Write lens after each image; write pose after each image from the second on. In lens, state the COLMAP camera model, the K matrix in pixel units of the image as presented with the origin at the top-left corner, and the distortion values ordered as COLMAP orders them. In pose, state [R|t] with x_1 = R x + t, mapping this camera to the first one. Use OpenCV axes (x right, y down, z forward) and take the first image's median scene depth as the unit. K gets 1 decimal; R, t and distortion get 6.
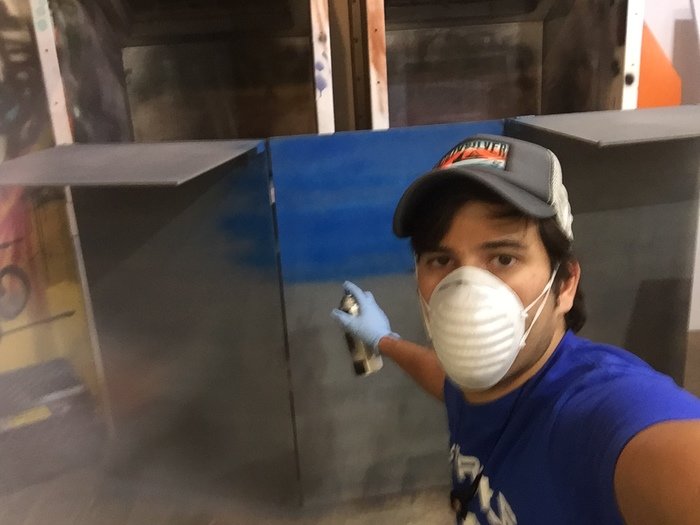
lens RADIAL K [[640.3, 0, 342.6], [0, 640.3, 260.2], [0, 0, 1]] dist [-0.016076, 0.000000]
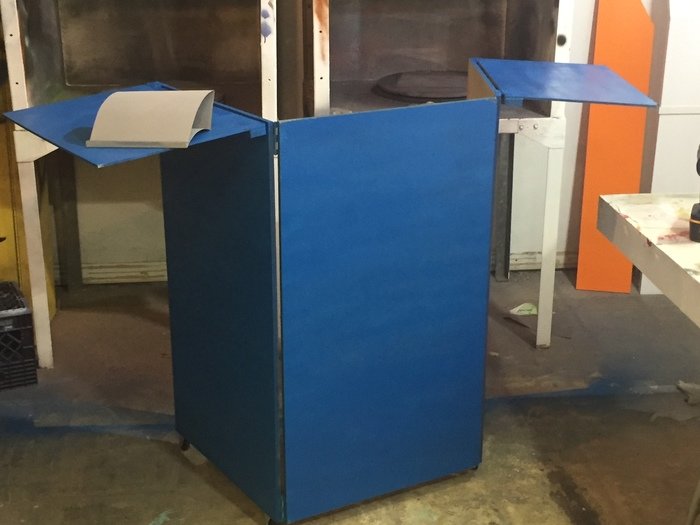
lens RADIAL K [[1020.9, 0, 353.5], [0, 1020.9, 265.5], [0, 0, 1]] dist [0.009053, 0.000000]
pose [[0.997425, 0.047120, 0.054060, 0.035866], [-0.050306, 0.996980, 0.059162, 0.003349], [-0.051109, -0.061729, 0.996784, -0.682838]]
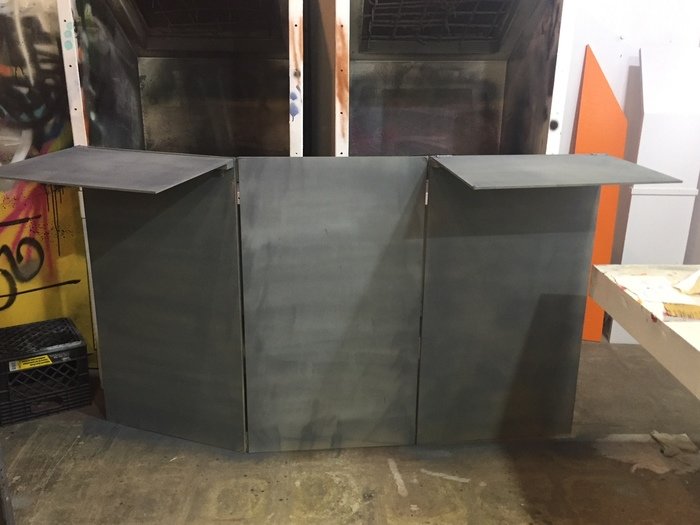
lens RADIAL K [[642.5, 0, 347.3], [0, 642.5, 261.3], [0, 0, 1]] dist [0.021567, 0.000000]
pose [[0.996282, 0.083778, -0.020107, 0.111633], [-0.083428, 0.996358, 0.017649, -0.019447], [0.021513, -0.015906, 0.999642, -0.217365]]
